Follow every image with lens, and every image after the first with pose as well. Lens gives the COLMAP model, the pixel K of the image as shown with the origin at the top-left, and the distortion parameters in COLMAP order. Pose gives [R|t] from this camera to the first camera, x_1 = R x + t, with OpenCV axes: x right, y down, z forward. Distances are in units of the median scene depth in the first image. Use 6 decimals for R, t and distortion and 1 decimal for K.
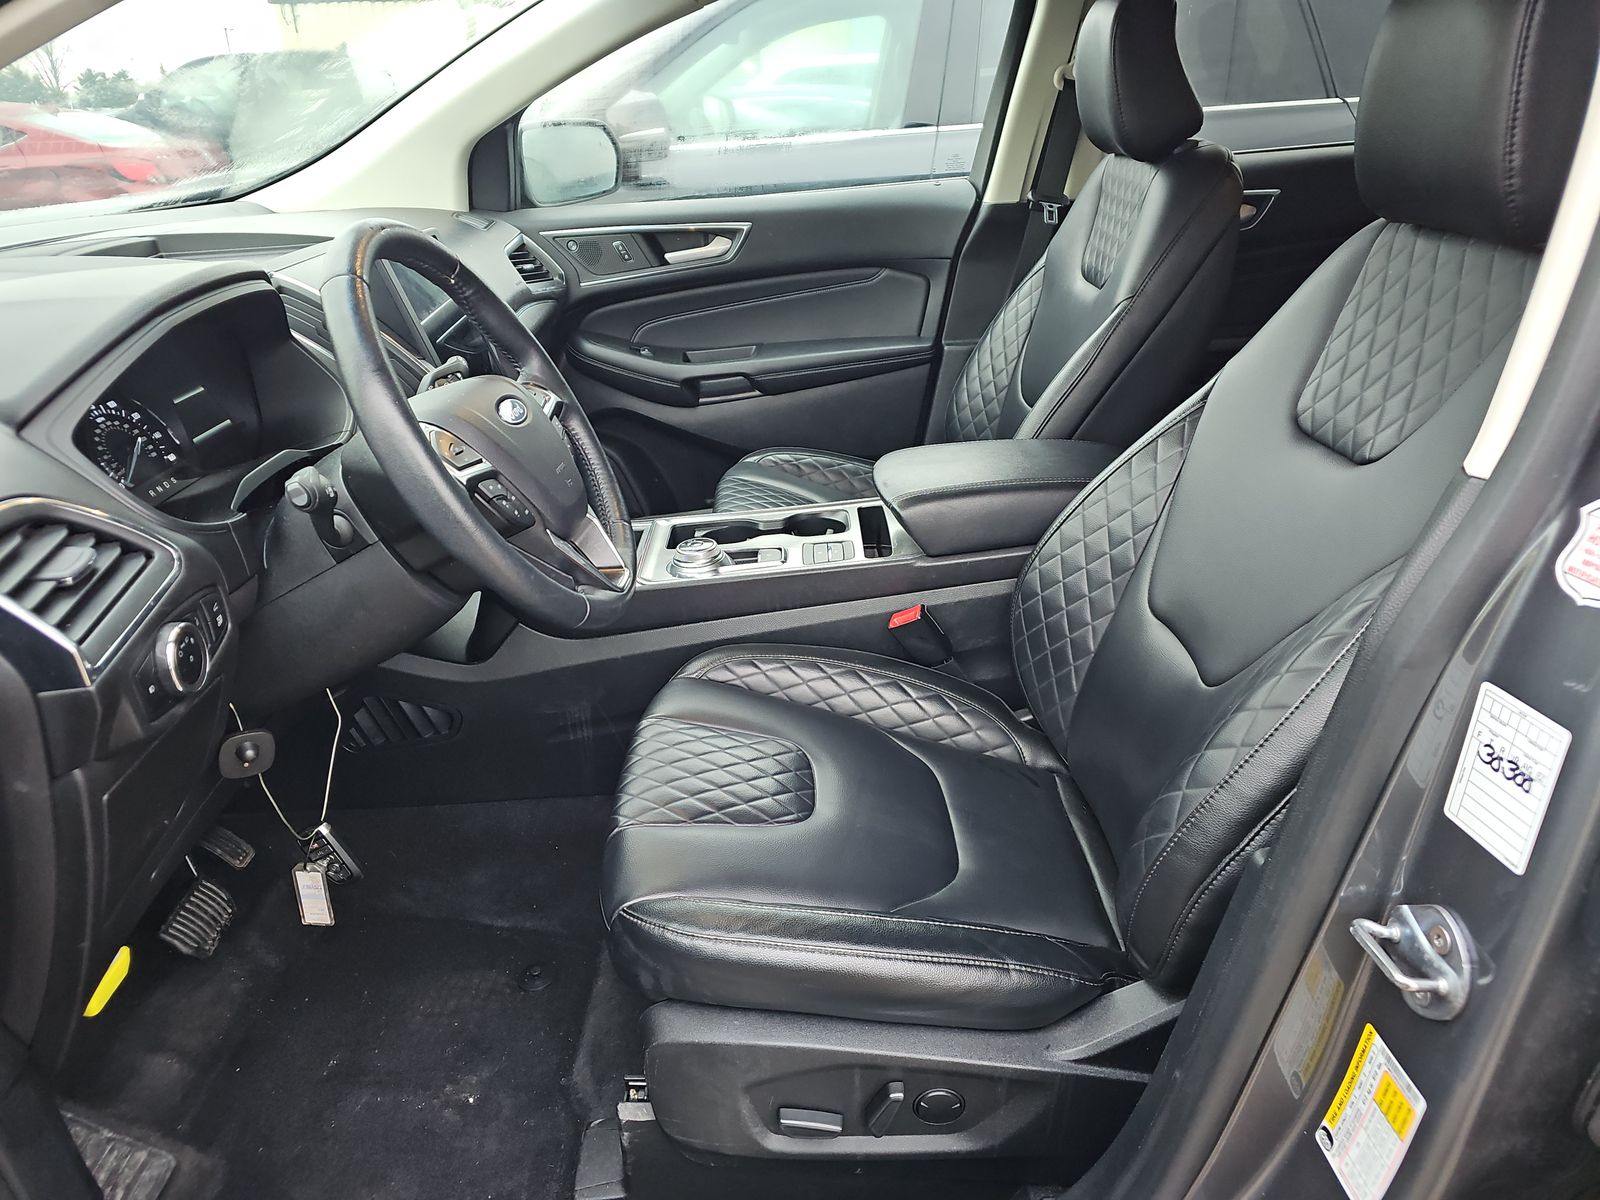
lens RADIAL K [[1056.3, 0, 800.0], [0, 1056.3, 600.0], [0, 0, 1]] dist [0.071542, -0.056916]
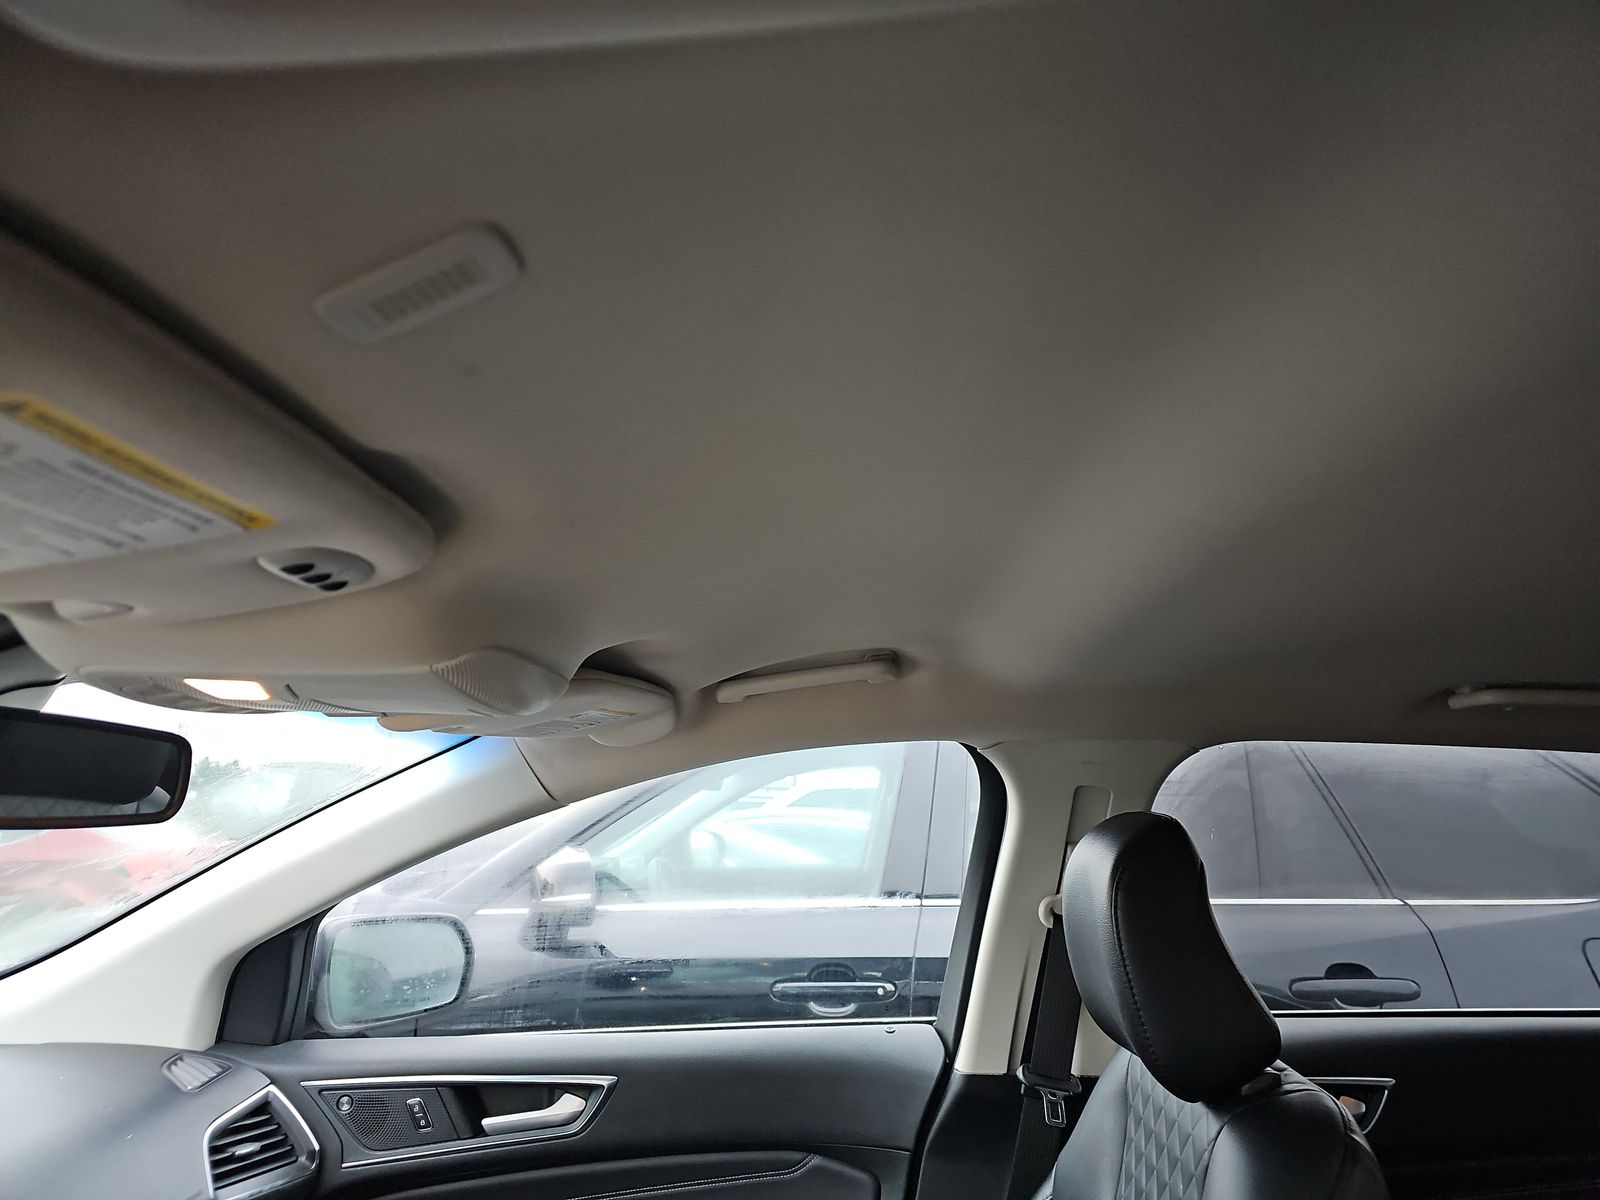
lens RADIAL K [[1056.3, 0, 800.0], [0, 1056.3, 600.0], [0, 0, 1]] dist [0.071542, -0.056916]
pose [[0.998457, 0.037471, -0.040982, 0.088652], [-0.054402, 0.808086, -0.586547, -0.204764], [0.011138, 0.587871, 0.808878, 0.265843]]
